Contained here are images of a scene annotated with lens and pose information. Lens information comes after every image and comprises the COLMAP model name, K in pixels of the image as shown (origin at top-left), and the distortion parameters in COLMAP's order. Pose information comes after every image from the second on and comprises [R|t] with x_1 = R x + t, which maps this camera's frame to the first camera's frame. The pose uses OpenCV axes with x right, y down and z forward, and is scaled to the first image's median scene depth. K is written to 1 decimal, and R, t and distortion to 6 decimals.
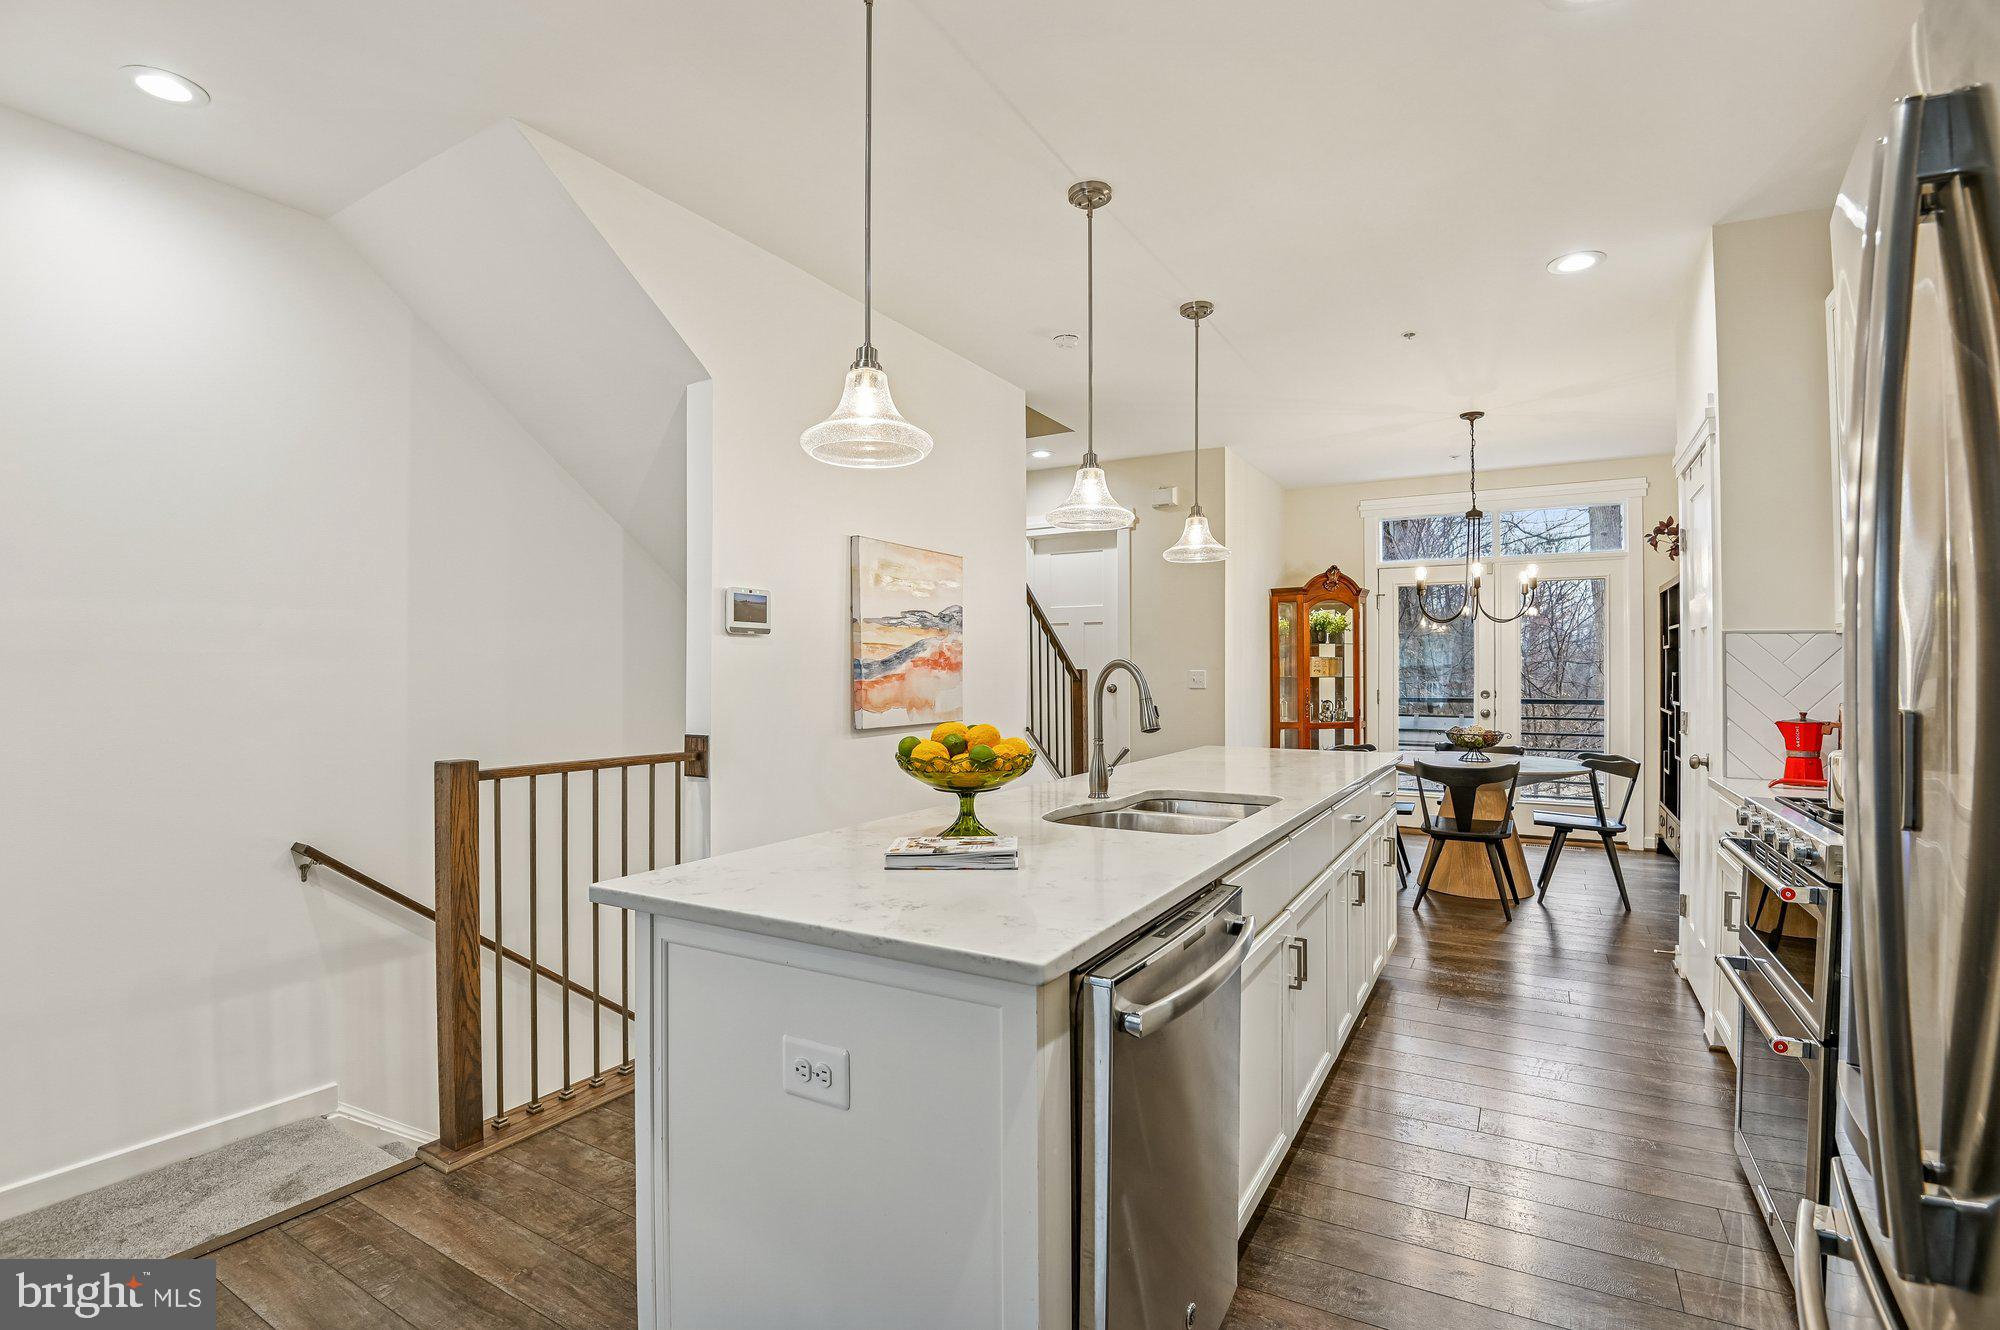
lens RADIAL K [[941.3, 0, 1005.1], [0, 941.3, 667.0], [0, 0, 1]] dist [0.000744, -0.026077]
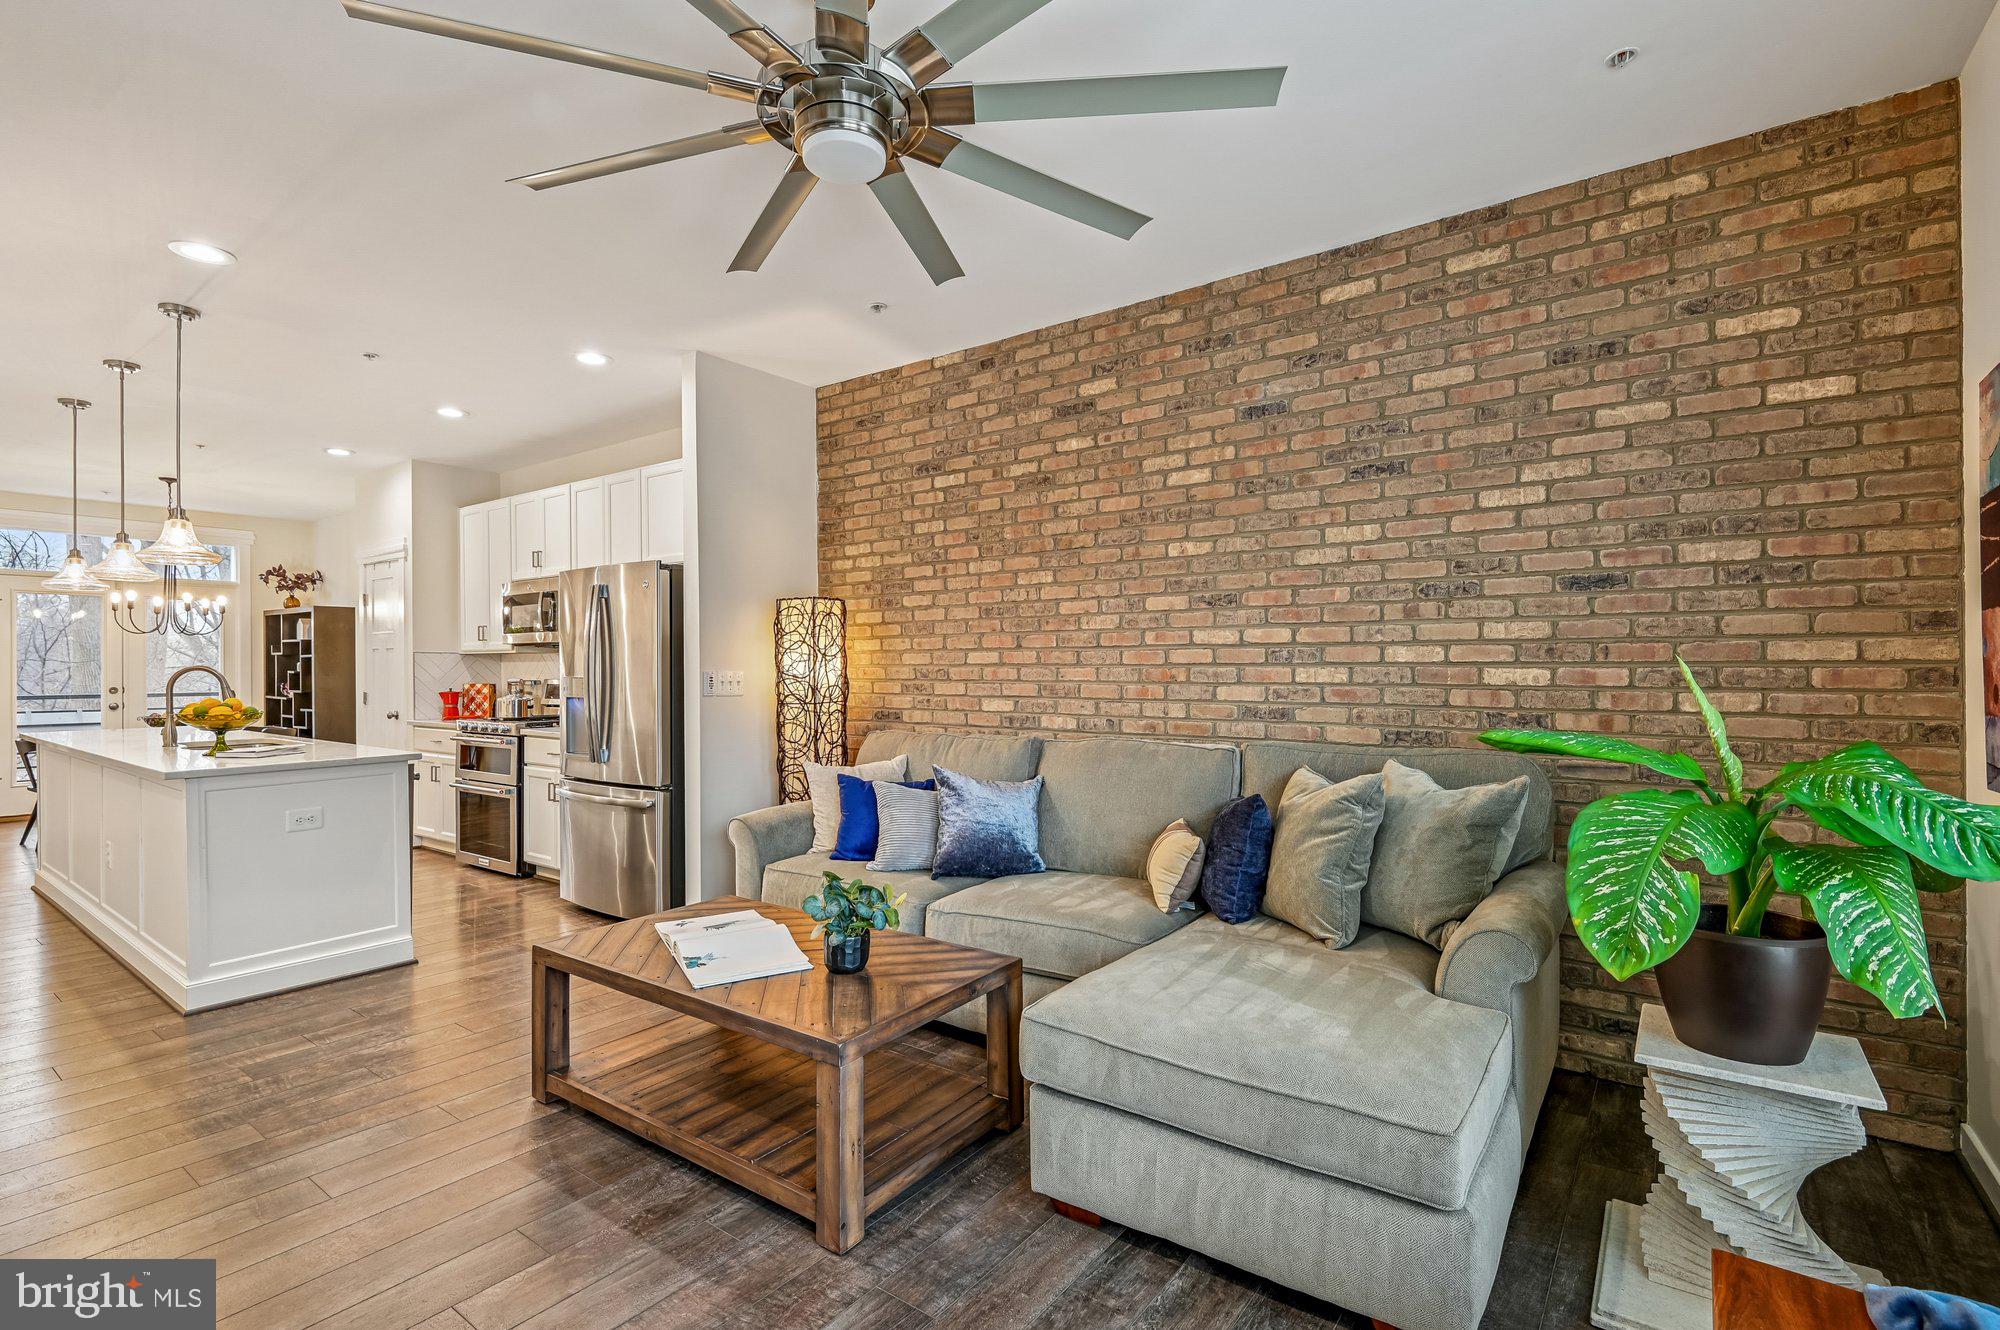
lens RADIAL K [[945.4, 0, 1019.6], [0, 945.4, 665.8], [0, 0, 1]] dist [-0.002340, -0.001044]
pose [[0.114142, -0.000359, 0.993464, -0.935806], [-0.001291, 0.999999, 0.000510, -0.006713], [-0.993464, -0.001341, 0.114142, -0.480721]]
